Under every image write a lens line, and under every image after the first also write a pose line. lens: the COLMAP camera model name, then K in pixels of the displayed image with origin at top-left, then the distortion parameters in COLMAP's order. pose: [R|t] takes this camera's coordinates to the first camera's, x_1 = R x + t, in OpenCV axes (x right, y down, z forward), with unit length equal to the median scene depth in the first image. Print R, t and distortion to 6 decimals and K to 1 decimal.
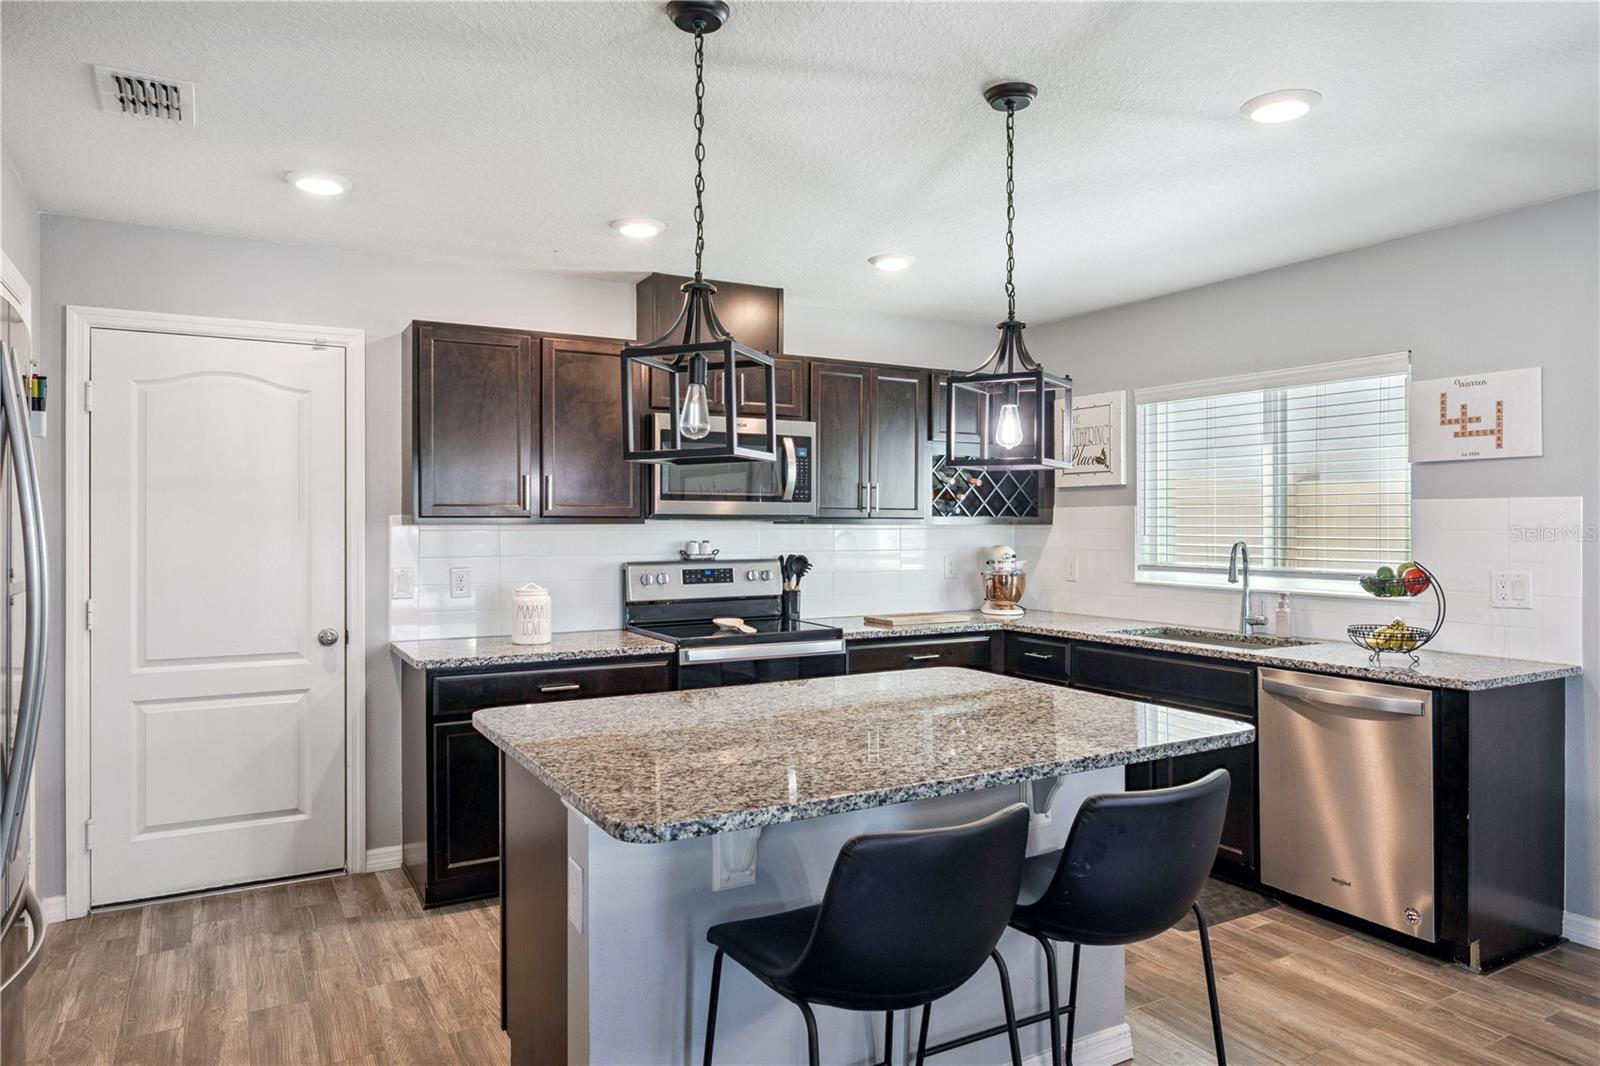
lens RADIAL K [[1022.1, 0, 801.2], [0, 1022.1, 525.8], [0, 0, 1]] dist [0.005440, 0.000877]
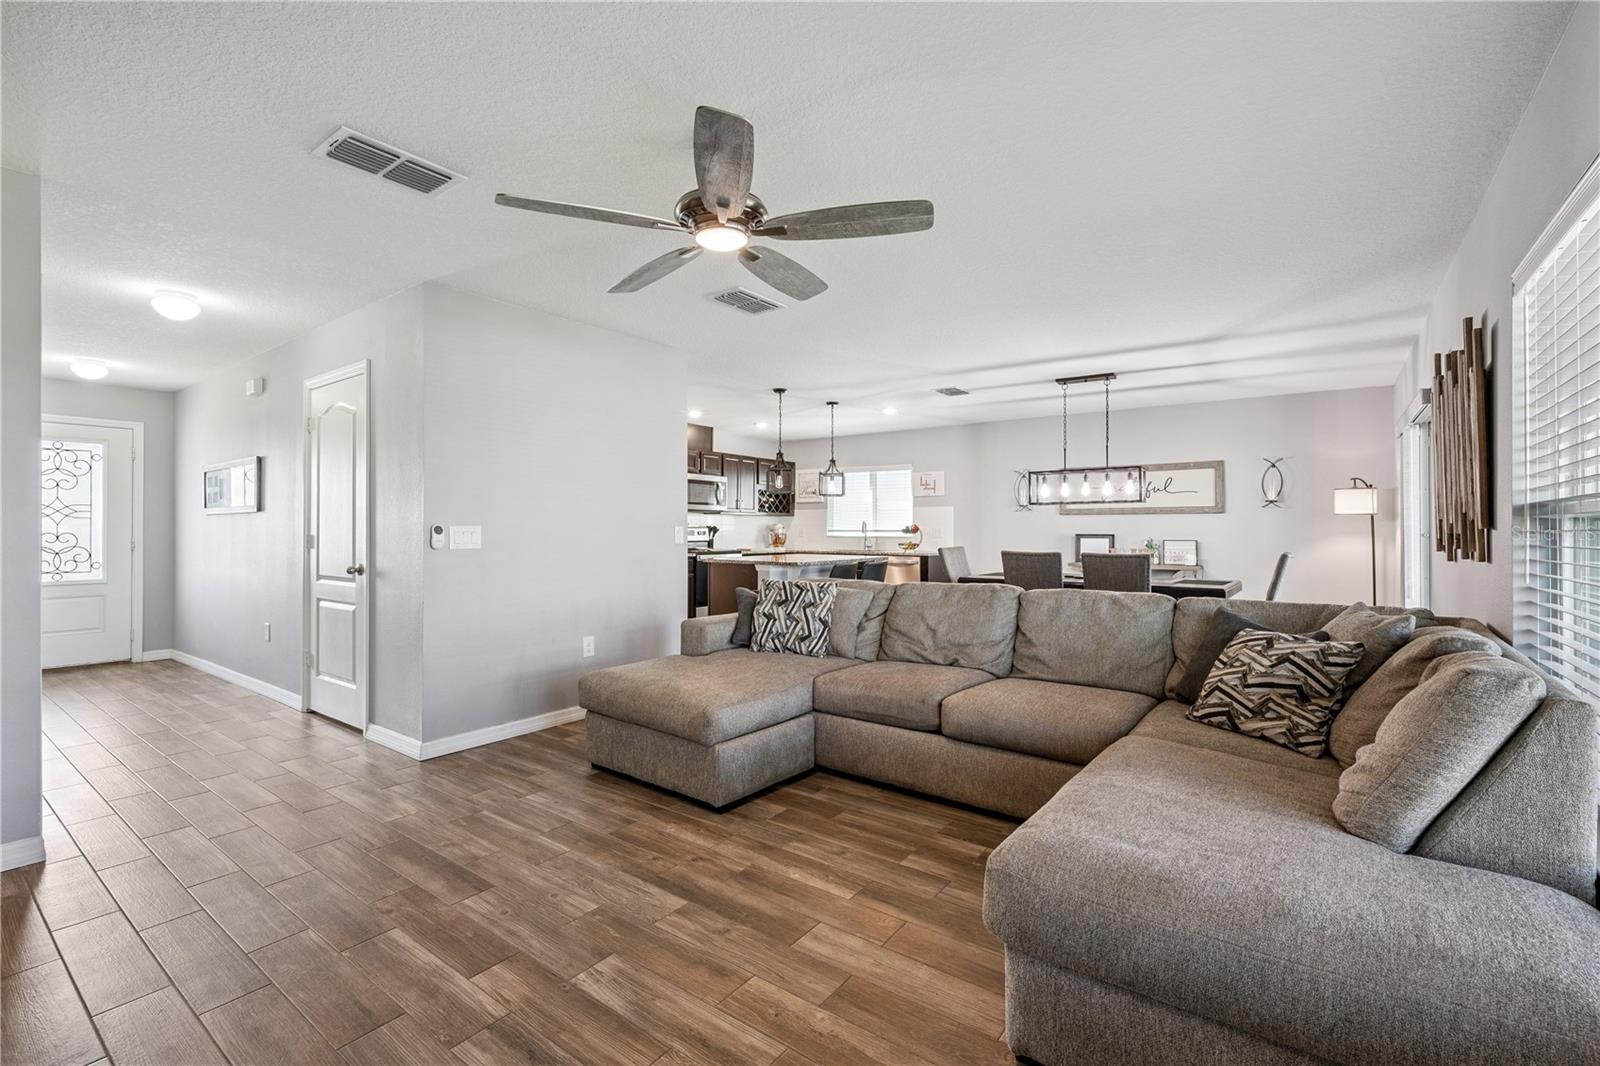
lens RADIAL K [[702.1, 0, 795.9], [0, 702.1, 523.9], [0, 0, 1]] dist [0.002977, 0.000285]
pose [[0.917763, 0.004668, 0.397101, -0.624161], [-0.001025, 0.999955, -0.009386, 0.047032], [-0.397127, 0.008207, 0.917727, -0.895949]]
